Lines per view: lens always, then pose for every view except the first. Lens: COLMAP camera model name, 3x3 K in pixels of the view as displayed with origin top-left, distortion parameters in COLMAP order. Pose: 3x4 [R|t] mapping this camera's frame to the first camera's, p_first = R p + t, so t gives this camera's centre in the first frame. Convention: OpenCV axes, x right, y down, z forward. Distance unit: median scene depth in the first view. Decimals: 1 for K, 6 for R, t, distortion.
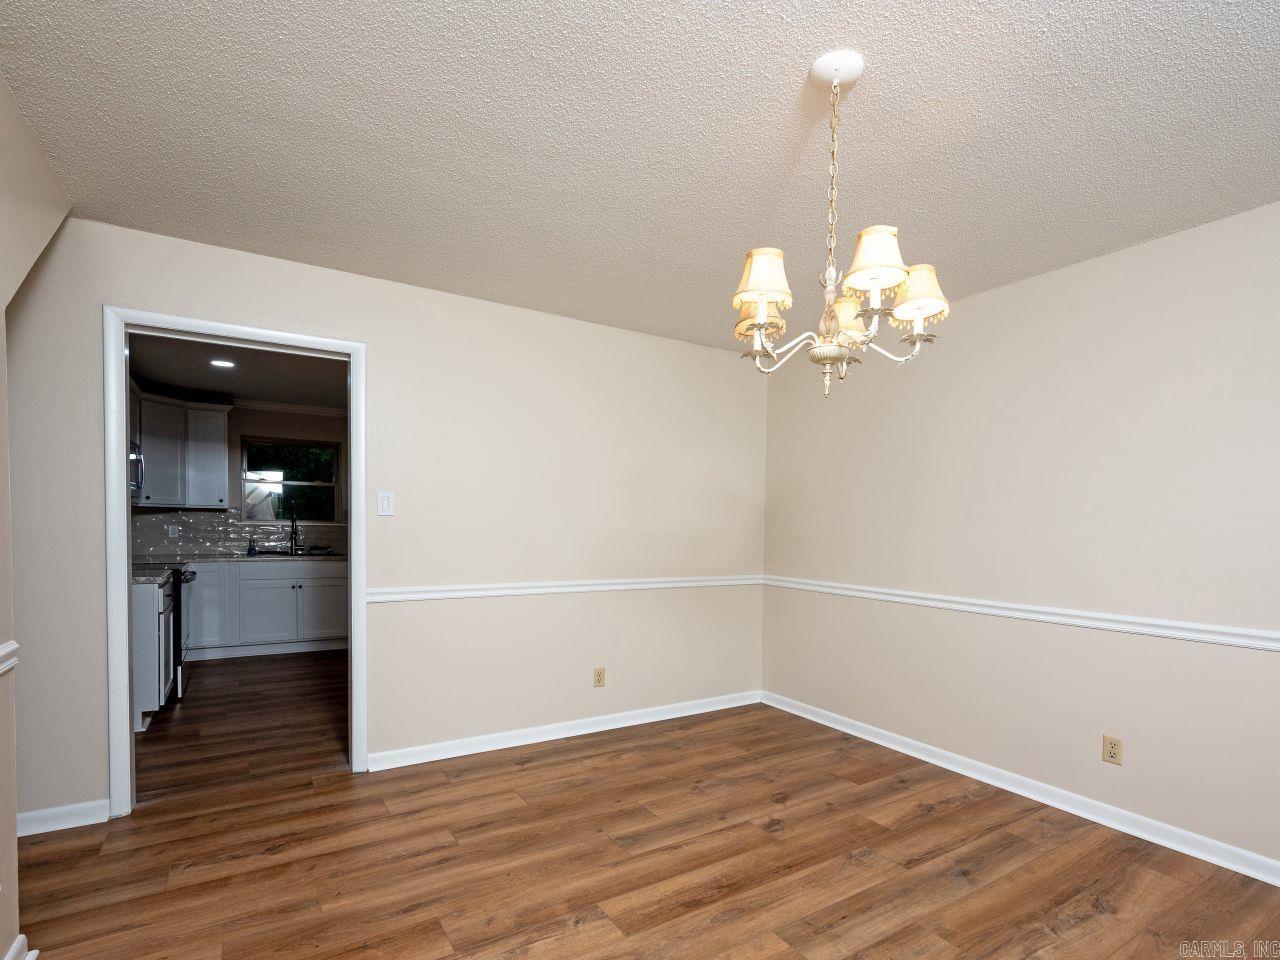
lens RADIAL K [[621.8, 0, 638.4], [0, 621.8, 540.2], [0, 0, 1]] dist [-0.001638, -0.000274]
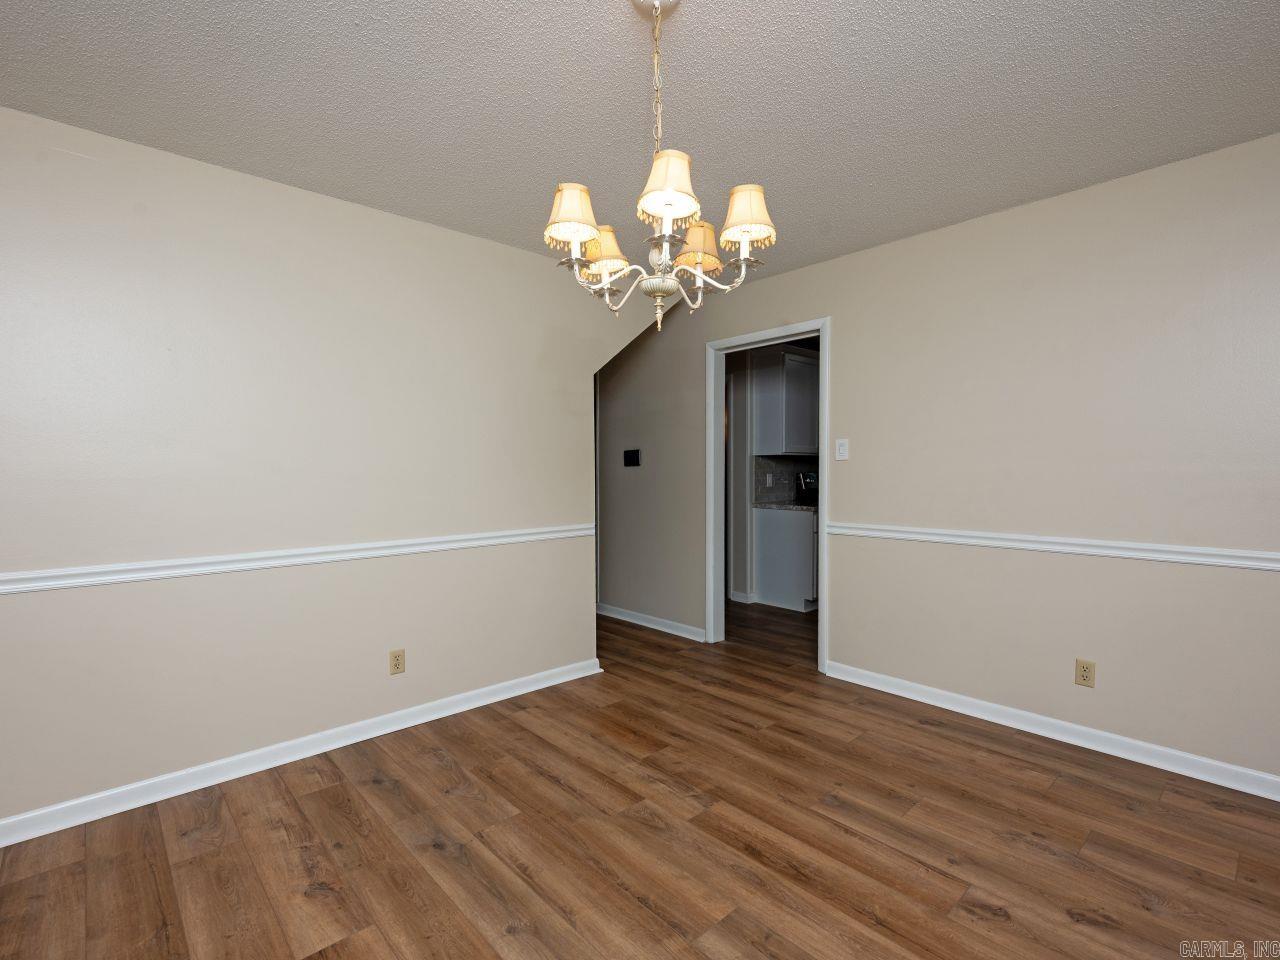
lens RADIAL K [[631.1, 0, 645.0], [0, 631.1, 475.2], [0, 0, 1]] dist [-0.000138, 0.000169]
pose [[0.178938, -0.003585, -0.983854, 0.786714], [-0.017685, 0.999820, -0.006860, 0.005131], [0.983701, 0.018627, 0.178842, 0.493245]]
